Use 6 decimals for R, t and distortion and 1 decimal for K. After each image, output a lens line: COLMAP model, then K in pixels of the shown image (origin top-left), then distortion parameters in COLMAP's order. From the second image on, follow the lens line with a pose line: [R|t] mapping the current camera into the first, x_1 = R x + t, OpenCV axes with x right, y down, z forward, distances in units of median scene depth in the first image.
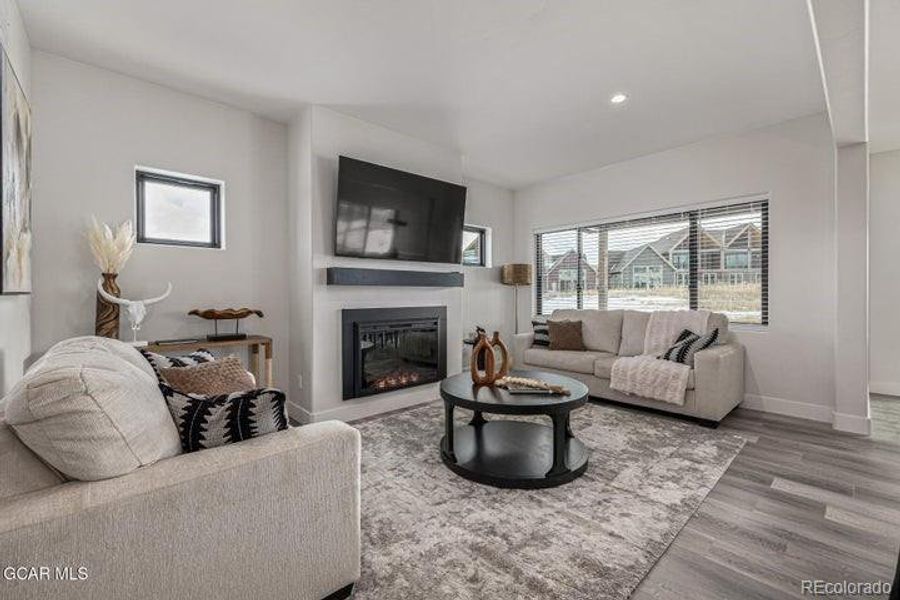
lens RADIAL K [[379.3, 0, 447.3], [0, 379.3, 299.1], [0, 0, 1]] dist [0.001243, -0.000818]
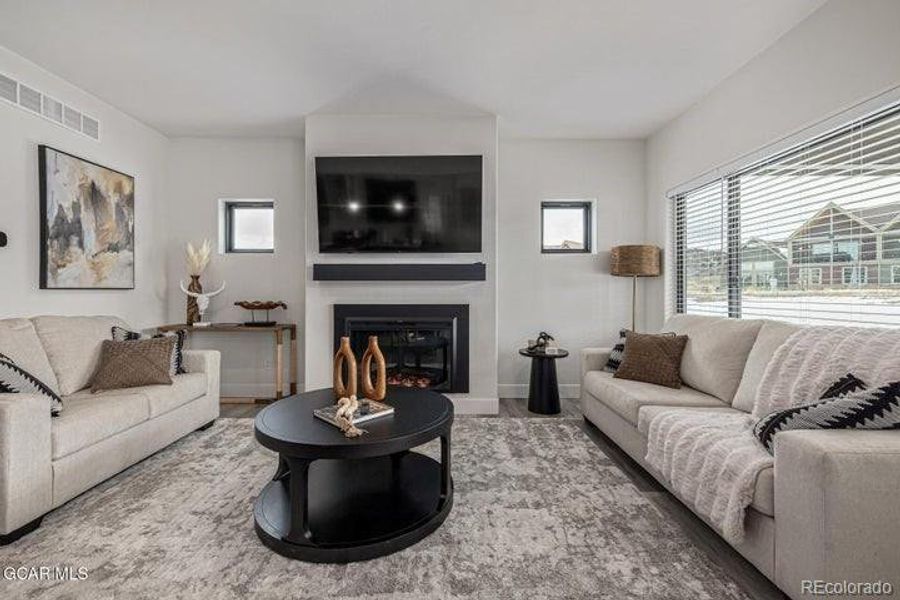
lens RADIAL K [[379.3, 0, 443.5], [0, 379.3, 295.5], [0, 0, 1]] dist [0.001243, -0.000818]
pose [[0.739861, 0.008318, -0.672709, 0.668801], [-0.010179, 0.999948, 0.001169, -0.000612], [0.672683, 0.005982, 0.739907, 0.458218]]
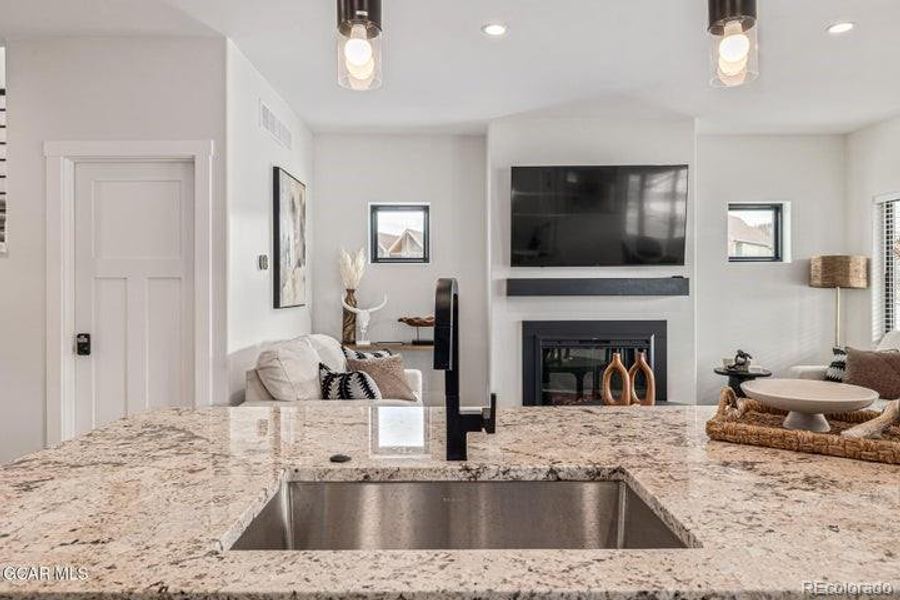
lens RADIAL K [[591.4, 0, 445.7], [0, 591.4, 300.4], [0, 0, 1]] dist [0.004961, -0.004013]
pose [[0.742856, 0.009501, -0.669384, 0.615489], [-0.006342, 0.999954, 0.007155, -0.036100], [0.669422, -0.001070, 0.742882, -0.263192]]
